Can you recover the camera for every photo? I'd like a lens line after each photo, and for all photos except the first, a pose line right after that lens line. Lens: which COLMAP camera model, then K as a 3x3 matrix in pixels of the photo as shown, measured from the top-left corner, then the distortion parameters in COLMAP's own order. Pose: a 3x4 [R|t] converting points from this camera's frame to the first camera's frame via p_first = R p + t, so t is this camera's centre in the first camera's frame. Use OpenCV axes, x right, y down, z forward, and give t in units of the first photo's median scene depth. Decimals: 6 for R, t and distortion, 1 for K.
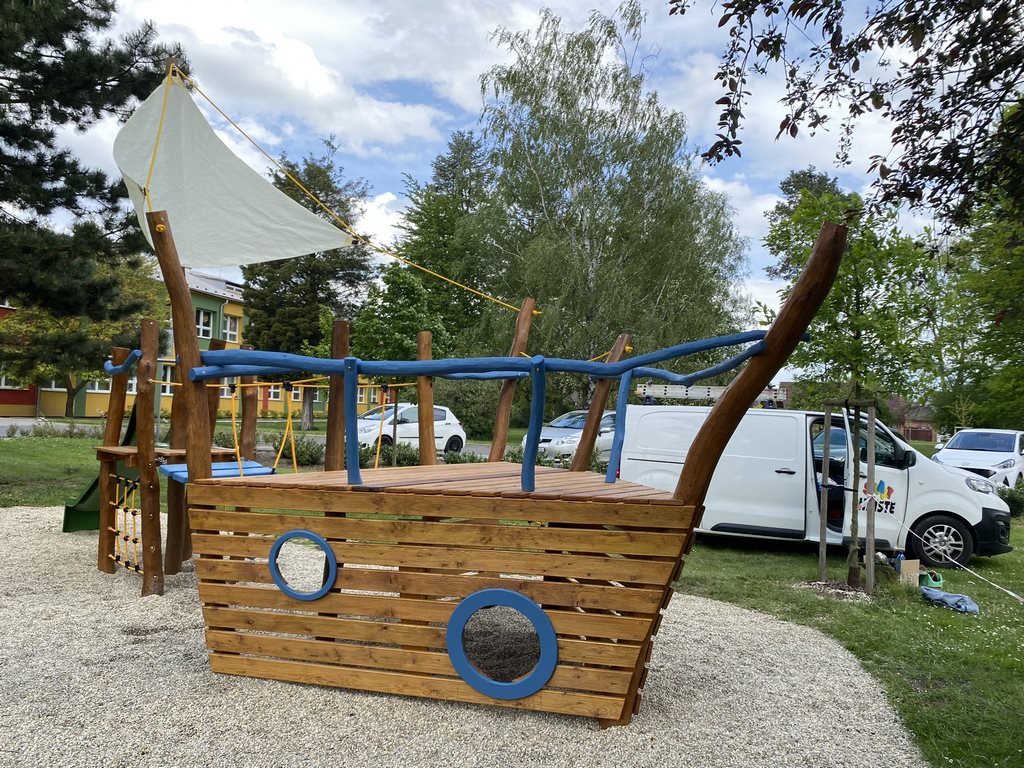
lens RADIAL K [[806.3, 0, 509.7], [0, 806.3, 385.9], [0, 0, 1]] dist [0.022632, -0.018356]
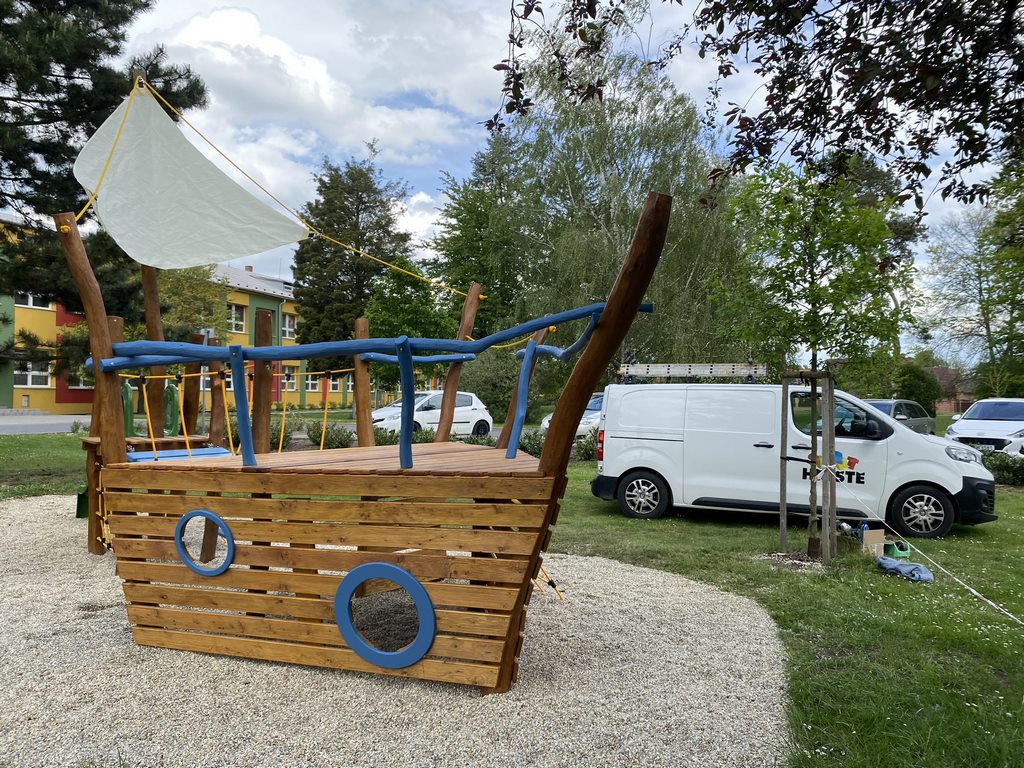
lens RADIAL K [[776.5, 0, 512.1], [0, 776.5, 377.5], [0, 0, 1]] dist [0.009667, 0.001498]
pose [[0.996455, -0.032230, -0.077710, 0.194250], [0.032705, 0.999453, 0.004841, 0.011596], [0.077511, -0.007365, 0.996964, 0.015022]]
